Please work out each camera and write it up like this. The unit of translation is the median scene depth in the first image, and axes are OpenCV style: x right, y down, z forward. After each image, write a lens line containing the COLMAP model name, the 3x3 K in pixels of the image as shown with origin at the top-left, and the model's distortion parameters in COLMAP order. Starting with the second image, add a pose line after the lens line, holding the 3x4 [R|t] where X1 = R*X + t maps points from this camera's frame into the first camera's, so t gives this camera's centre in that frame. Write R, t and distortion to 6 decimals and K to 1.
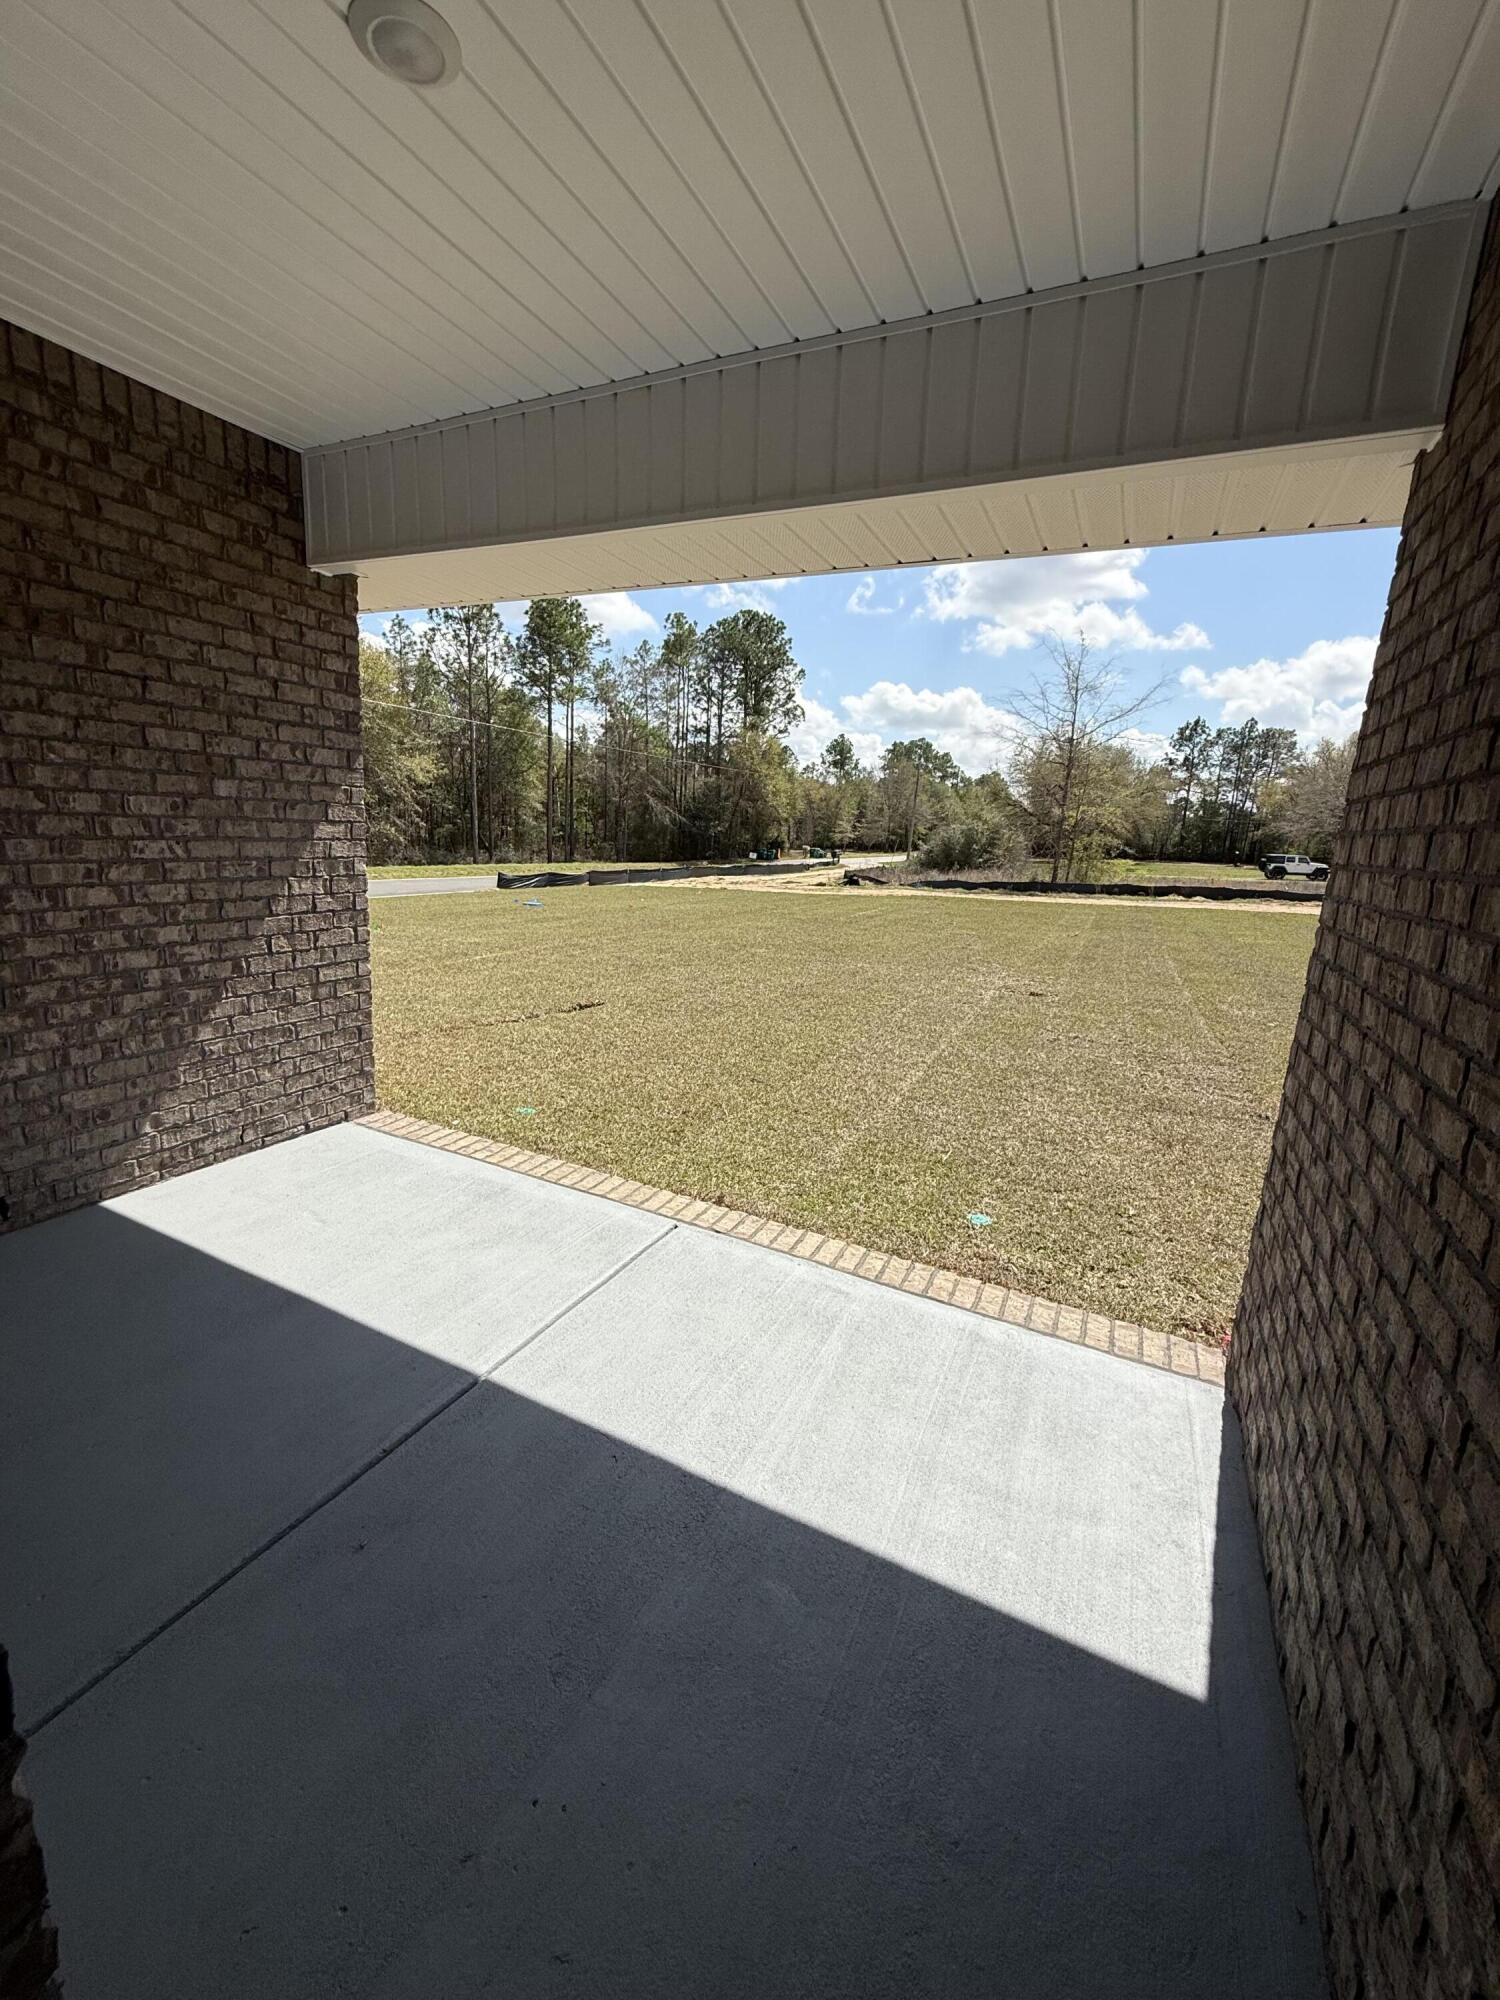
lens RADIAL K [[802.8, 0, 744.7], [0, 802.8, 1002.8], [0, 0, 1]] dist [0.000676, 0.000215]
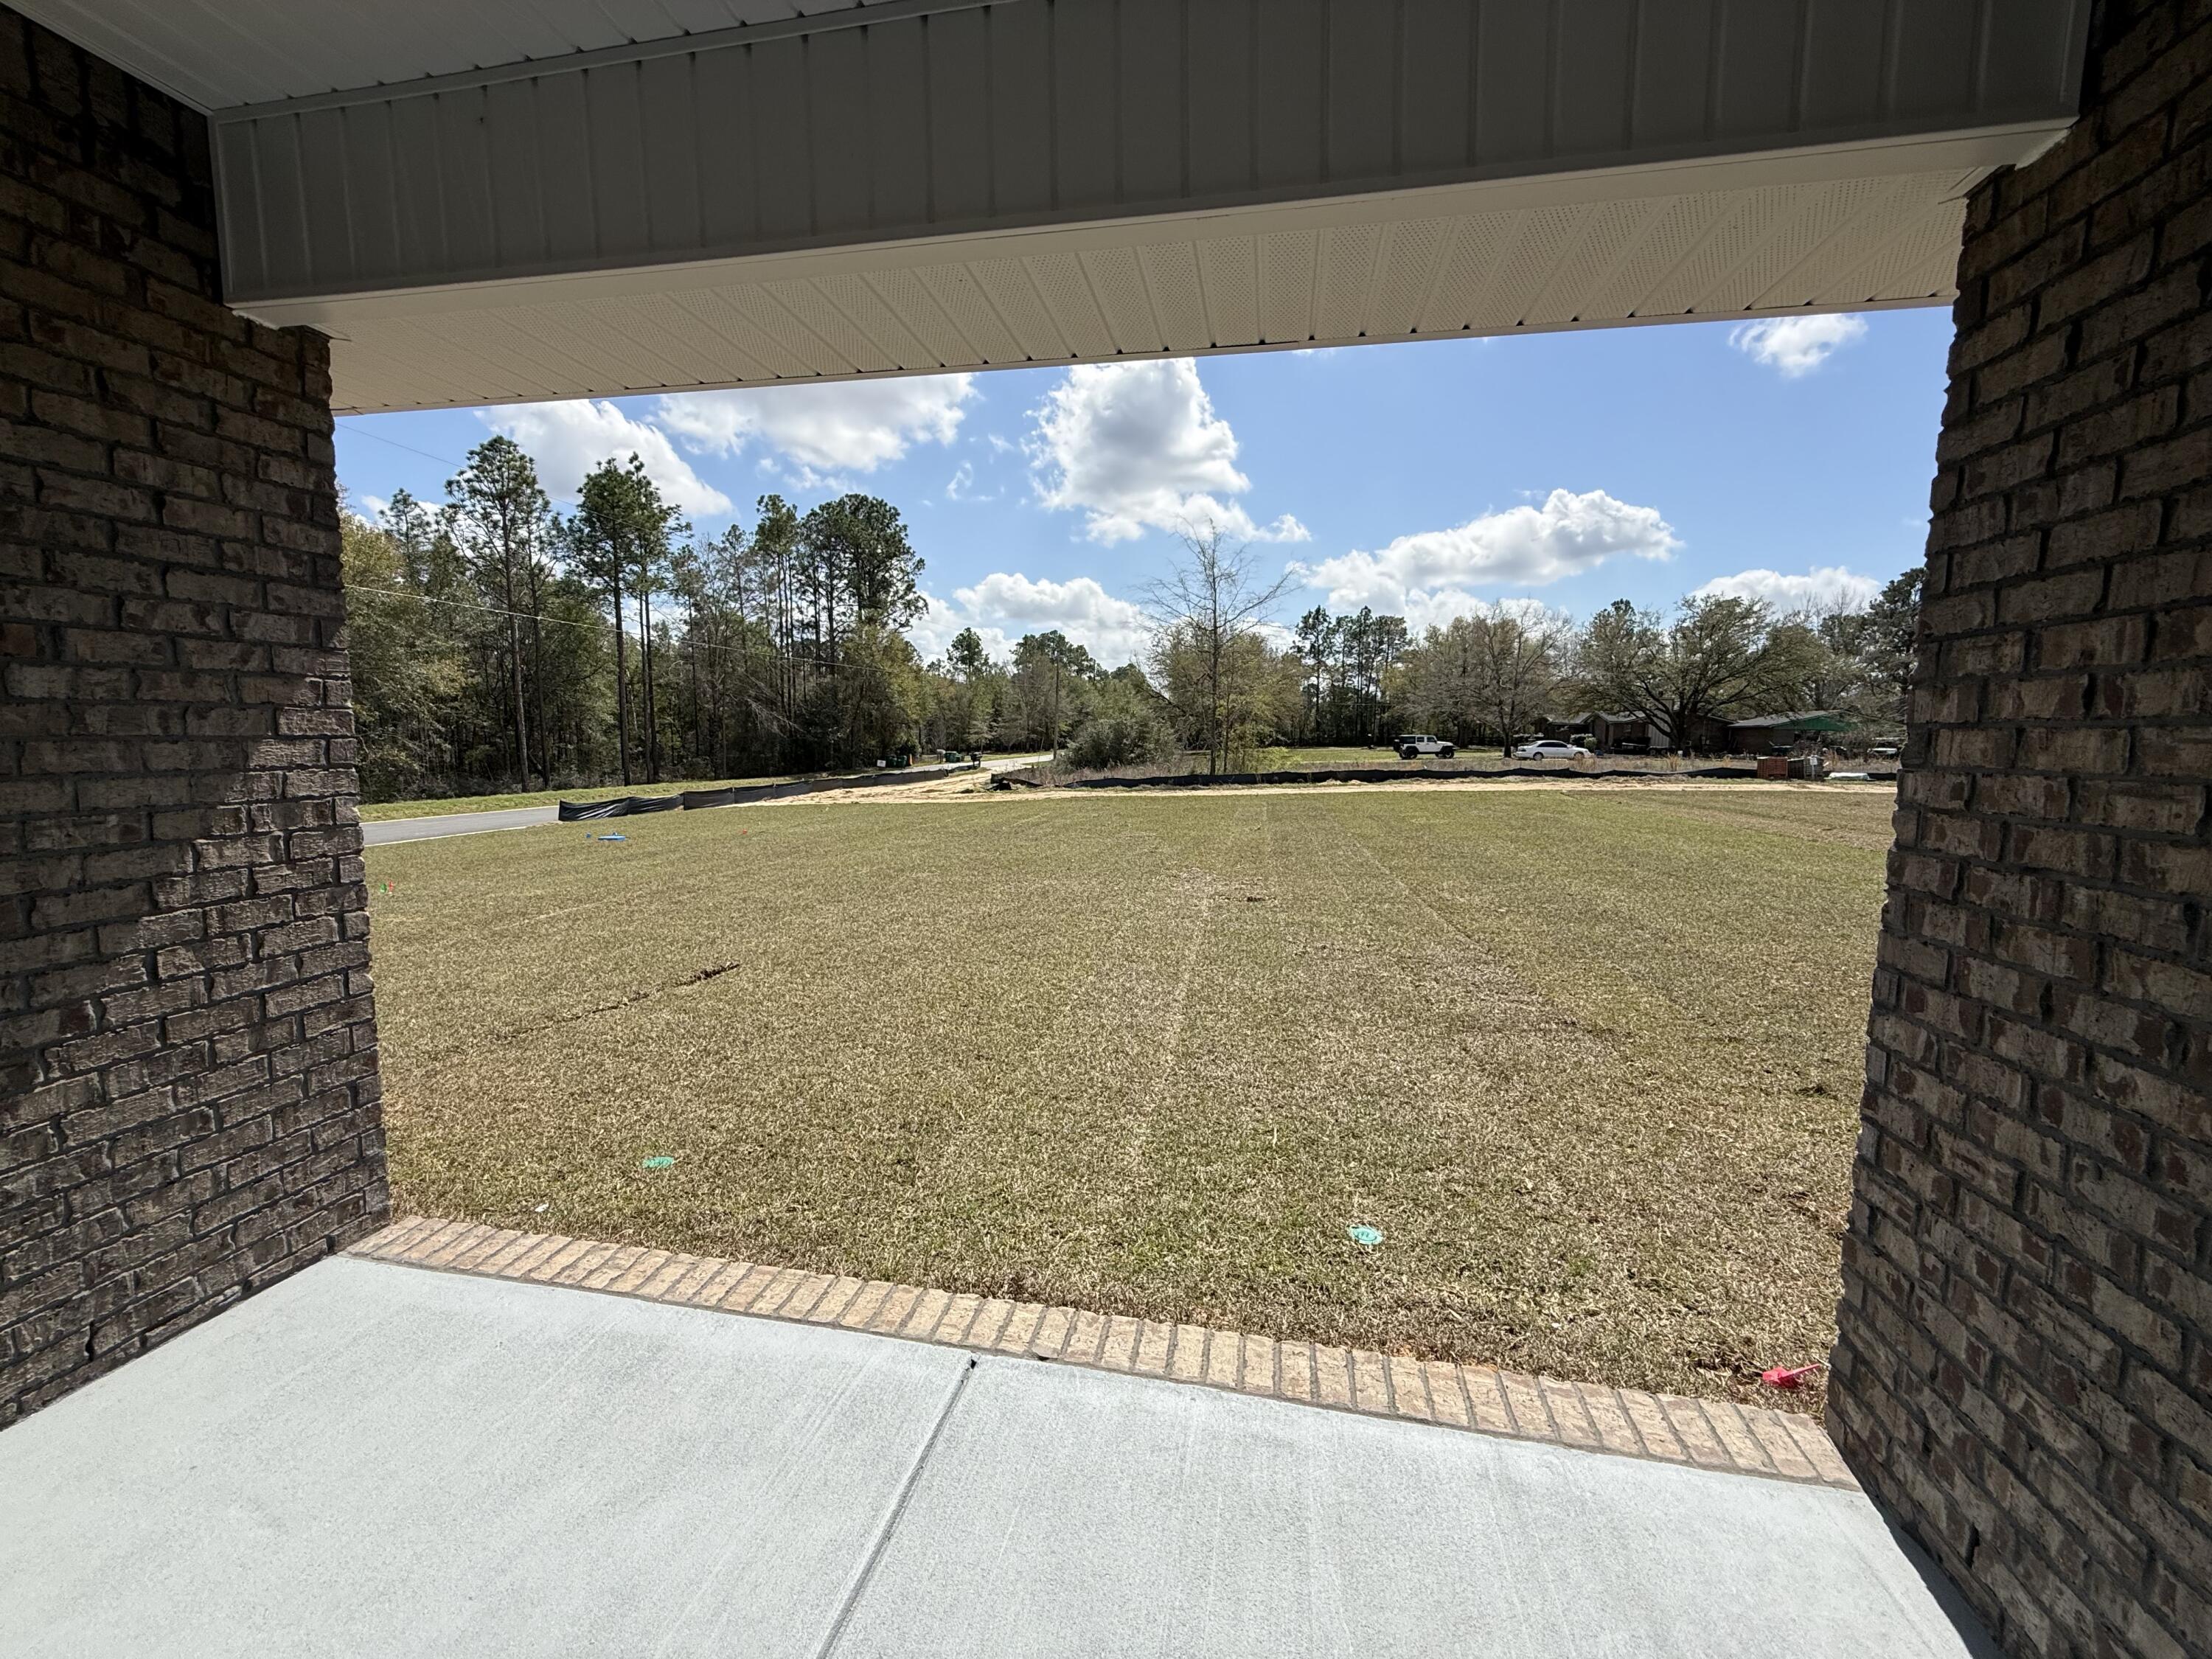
lens RADIAL K [[887.9, 0, 1100.7], [0, 887.9, 835.1], [0, 0, 1]] dist [0.000676, 0.000215]
pose [[0.965370, -0.073374, 0.250354, -0.065270], [0.096709, 0.991912, -0.082201, -0.026711], [-0.242298, 0.103566, 0.964658, 0.141792]]
